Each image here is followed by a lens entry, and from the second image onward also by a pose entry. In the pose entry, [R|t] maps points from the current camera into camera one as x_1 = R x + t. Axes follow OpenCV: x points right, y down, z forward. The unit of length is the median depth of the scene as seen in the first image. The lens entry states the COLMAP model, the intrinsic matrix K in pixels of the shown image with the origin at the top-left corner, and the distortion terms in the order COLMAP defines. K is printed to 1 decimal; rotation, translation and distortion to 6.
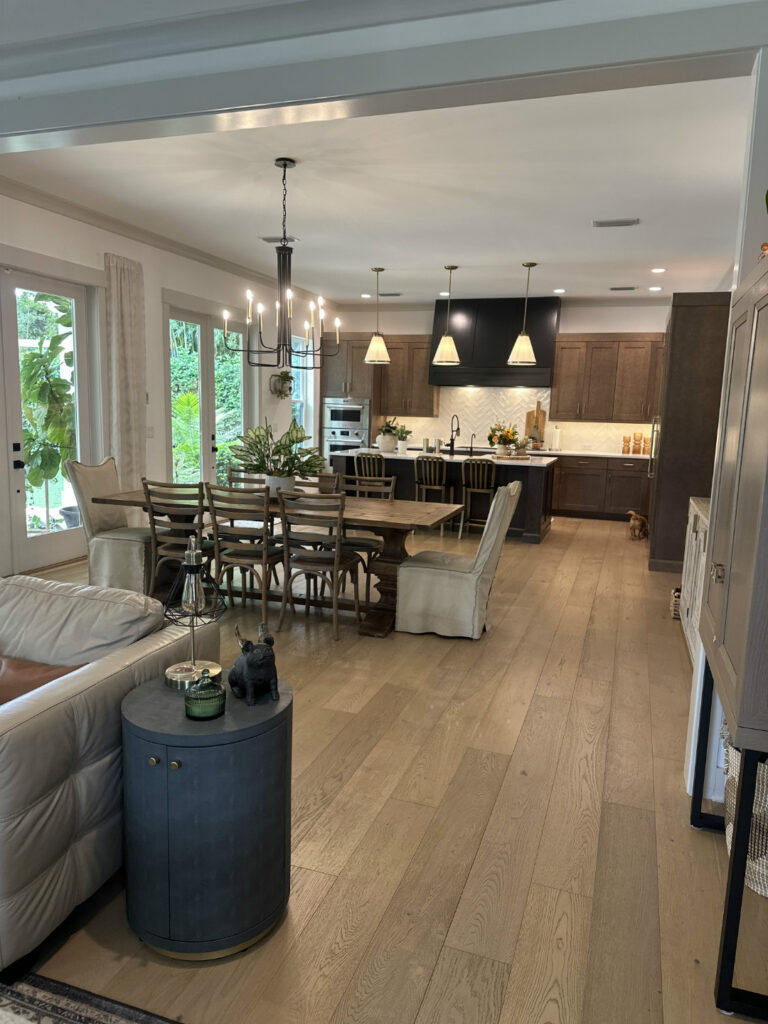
lens RADIAL K [[720.0, 0, 386.9], [0, 720.0, 515.4], [0, 0, 1]] dist [0.102826, -0.137527]
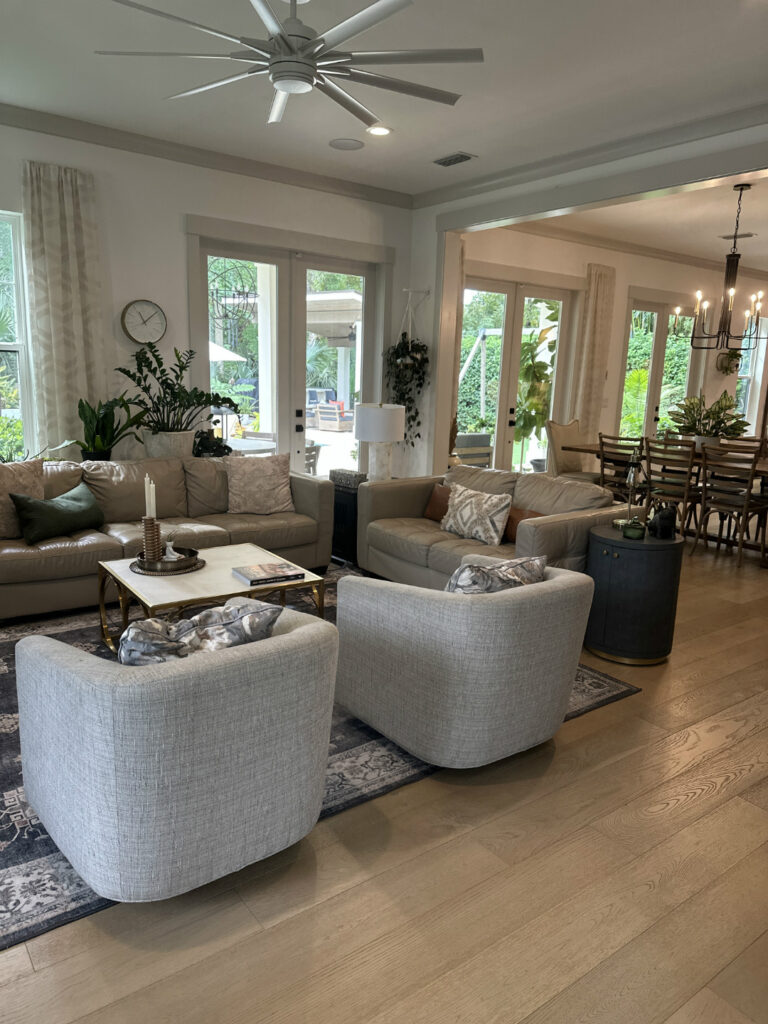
lens RADIAL K [[720.0, 0, 386.9], [0, 720.0, 515.4], [0, 0, 1]] dist [0.102826, -0.137527]
pose [[0.831555, 0.107672, -0.544907, 0.075254], [-0.092085, 0.994180, 0.055922, 0.049106], [0.547756, 0.003675, 0.836630, -0.289508]]
